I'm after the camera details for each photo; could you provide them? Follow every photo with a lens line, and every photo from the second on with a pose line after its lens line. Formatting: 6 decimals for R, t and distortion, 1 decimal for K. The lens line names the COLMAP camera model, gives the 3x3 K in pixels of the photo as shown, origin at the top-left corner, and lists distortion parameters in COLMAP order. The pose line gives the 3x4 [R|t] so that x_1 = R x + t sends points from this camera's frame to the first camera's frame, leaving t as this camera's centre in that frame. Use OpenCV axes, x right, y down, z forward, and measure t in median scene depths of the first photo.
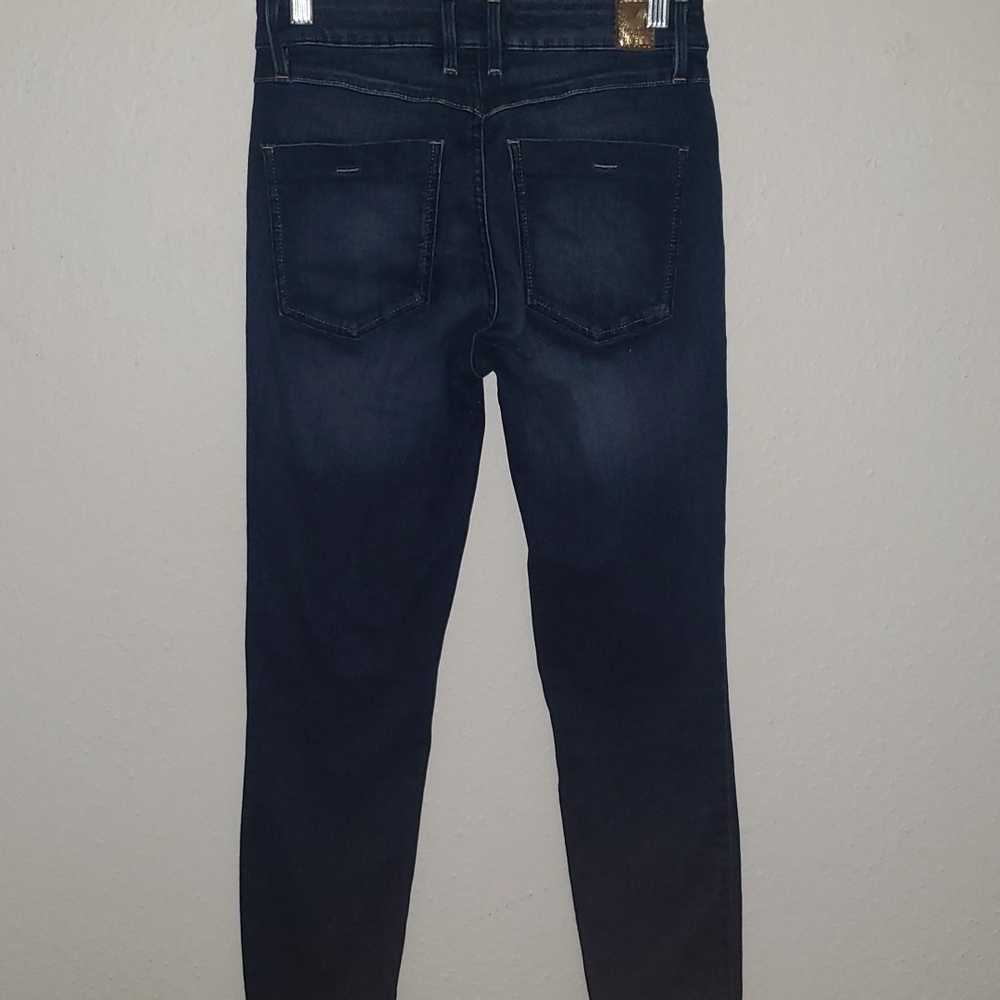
lens RADIAL K [[1947.8, 0, 480.7], [0, 1947.8, 526.8], [0, 0, 1]] dist [0.442133, -2.493094]
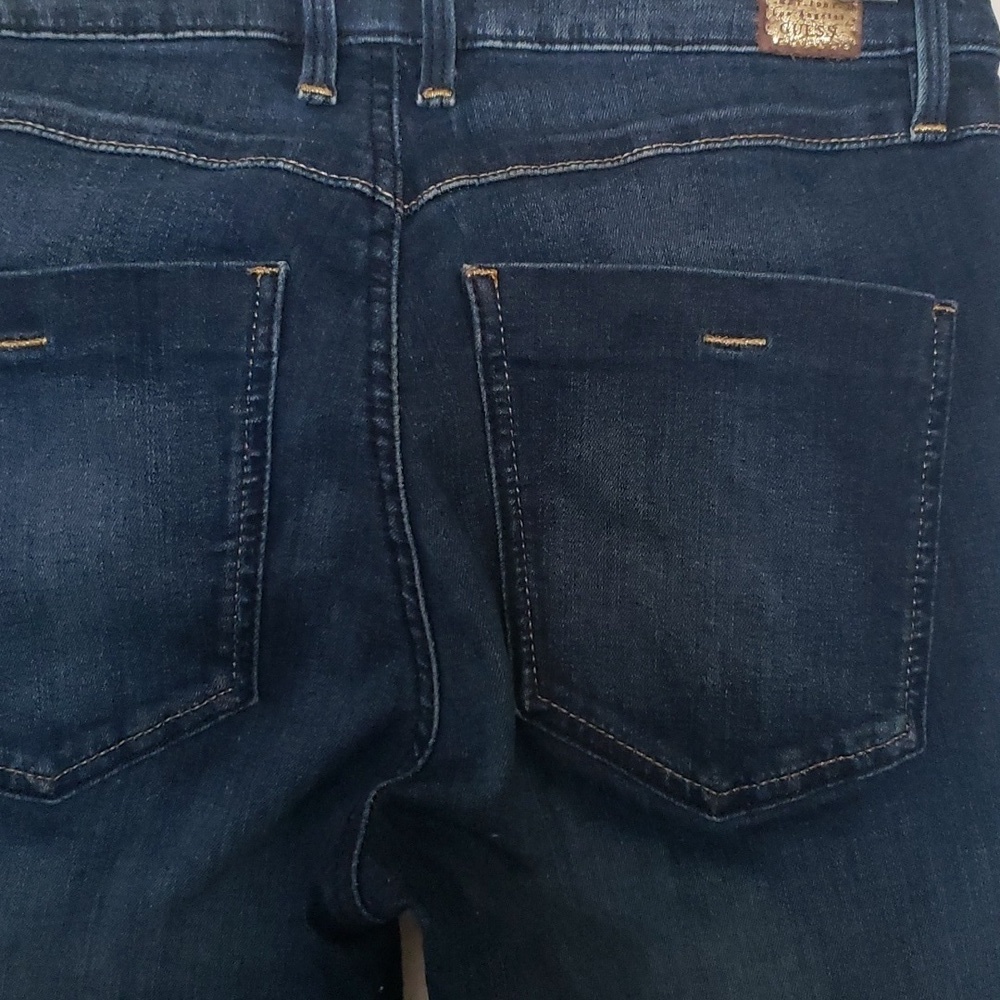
lens RADIAL K [[1947.8, 0, 480.7], [0, 1947.8, 526.8], [0, 0, 1]] dist [0.442133, -2.493094]
pose [[0.999070, 0.007576, -0.042459, 0.031853], [-0.015029, 0.983901, -0.178082, -0.083183], [0.040426, 0.178555, 0.983099, 0.644463]]
